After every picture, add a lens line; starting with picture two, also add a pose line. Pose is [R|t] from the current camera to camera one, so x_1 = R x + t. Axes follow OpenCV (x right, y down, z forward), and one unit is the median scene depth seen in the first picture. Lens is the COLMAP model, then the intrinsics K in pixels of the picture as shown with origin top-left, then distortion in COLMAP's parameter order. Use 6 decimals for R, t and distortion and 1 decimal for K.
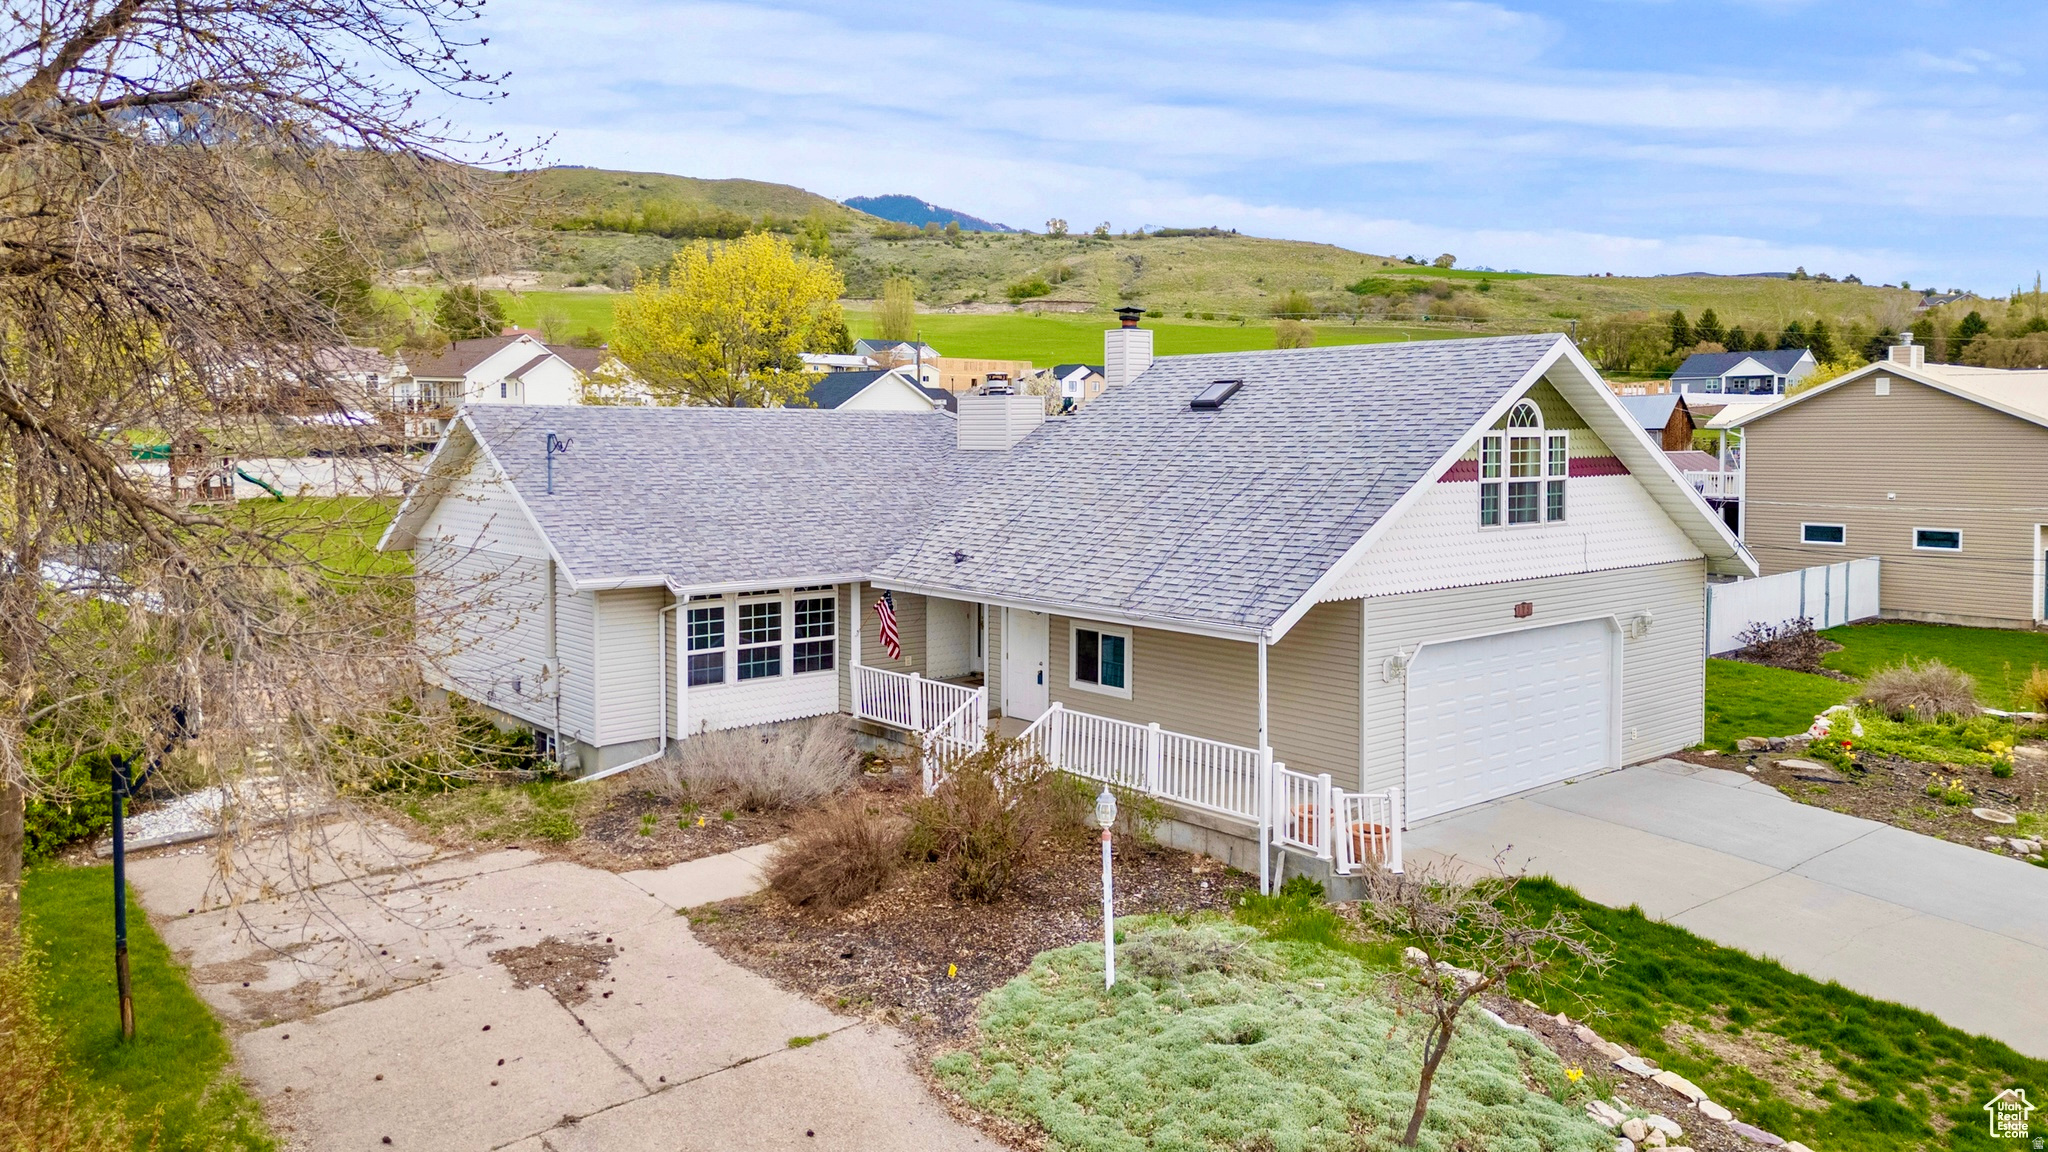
lens RADIAL K [[1469.4, 0, 1006.9], [0, 1469.4, 502.5], [0, 0, 1]] dist [0.091927, -0.080066]
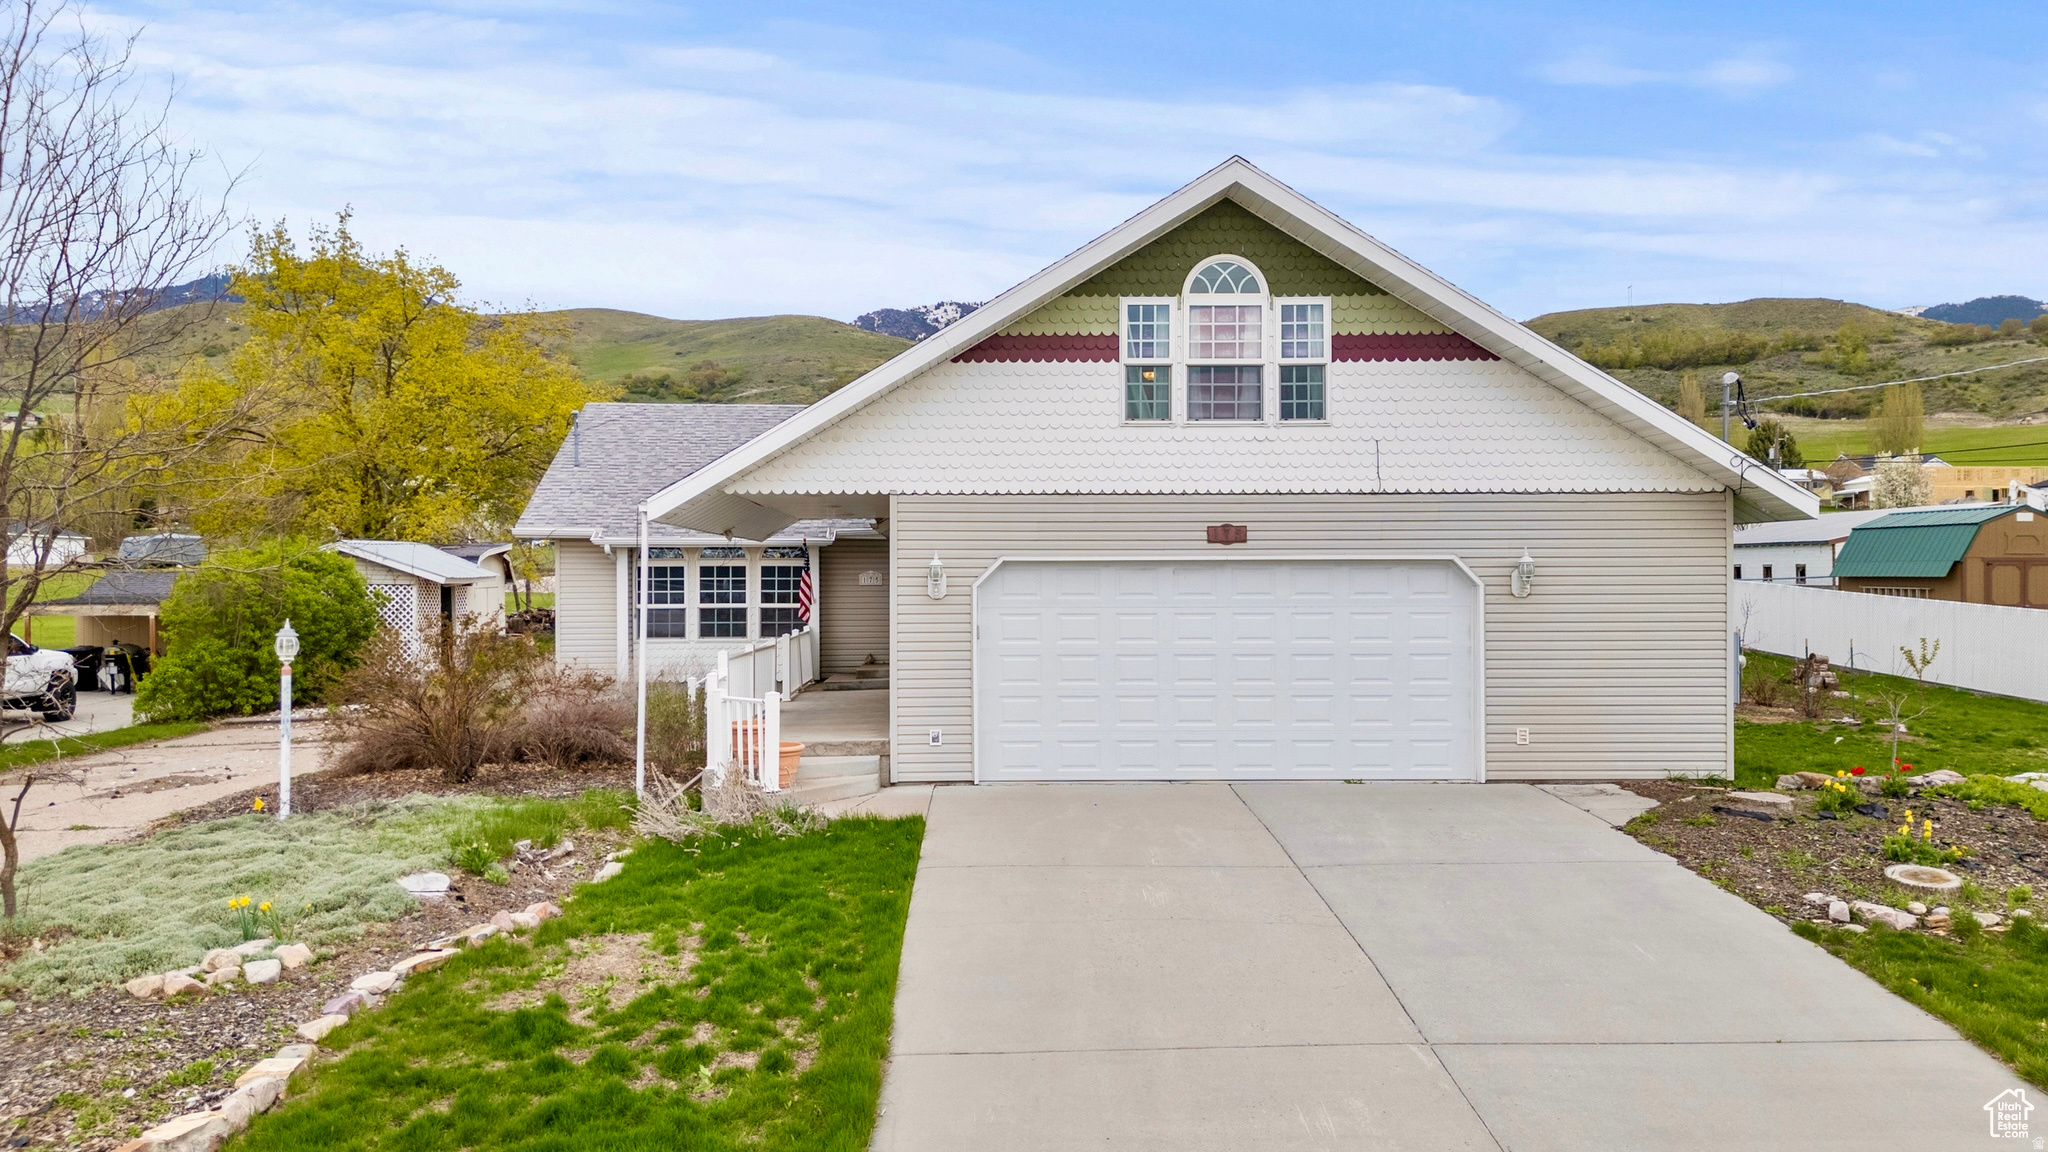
lens RADIAL K [[1443.6, 0, 1010.8], [0, 1443.6, 581.5], [0, 0, 1]] dist [0.084619, -0.066364]
pose [[0.791561, -0.000279, -0.611090, 0.660203], [-0.027282, 0.998987, -0.035795, 0.116804], [0.610481, 0.045005, 0.790751, 0.324146]]
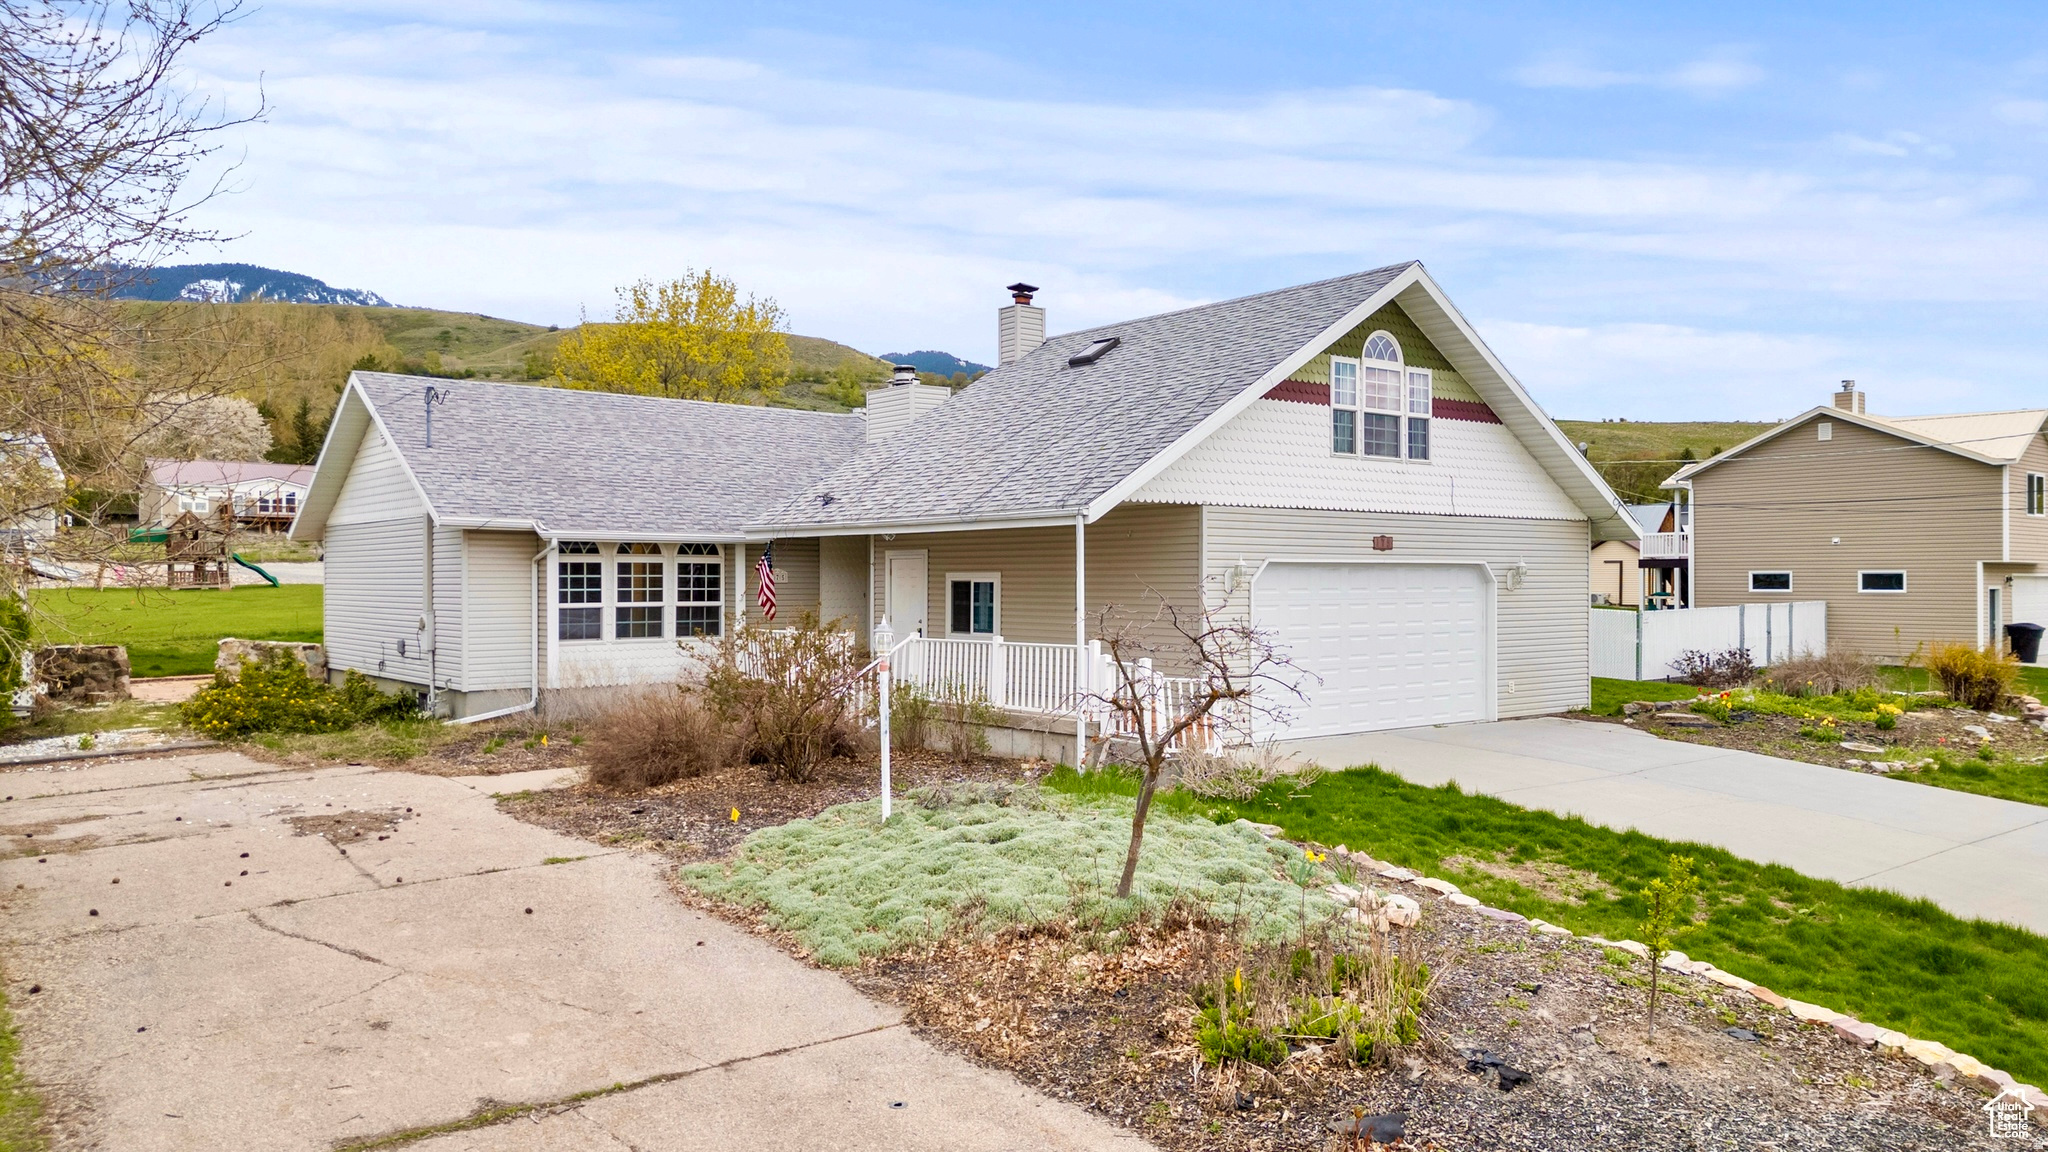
lens RADIAL K [[1443.6, 0, 1010.8], [0, 1443.6, 581.5], [0, 0, 1]] dist [0.084619, -0.066364]
pose [[0.999857, 0.000602, -0.016908, 0.105922], [-0.001388, 0.998918, -0.046495, 0.133465], [0.016862, 0.046511, 0.998775, 0.021298]]
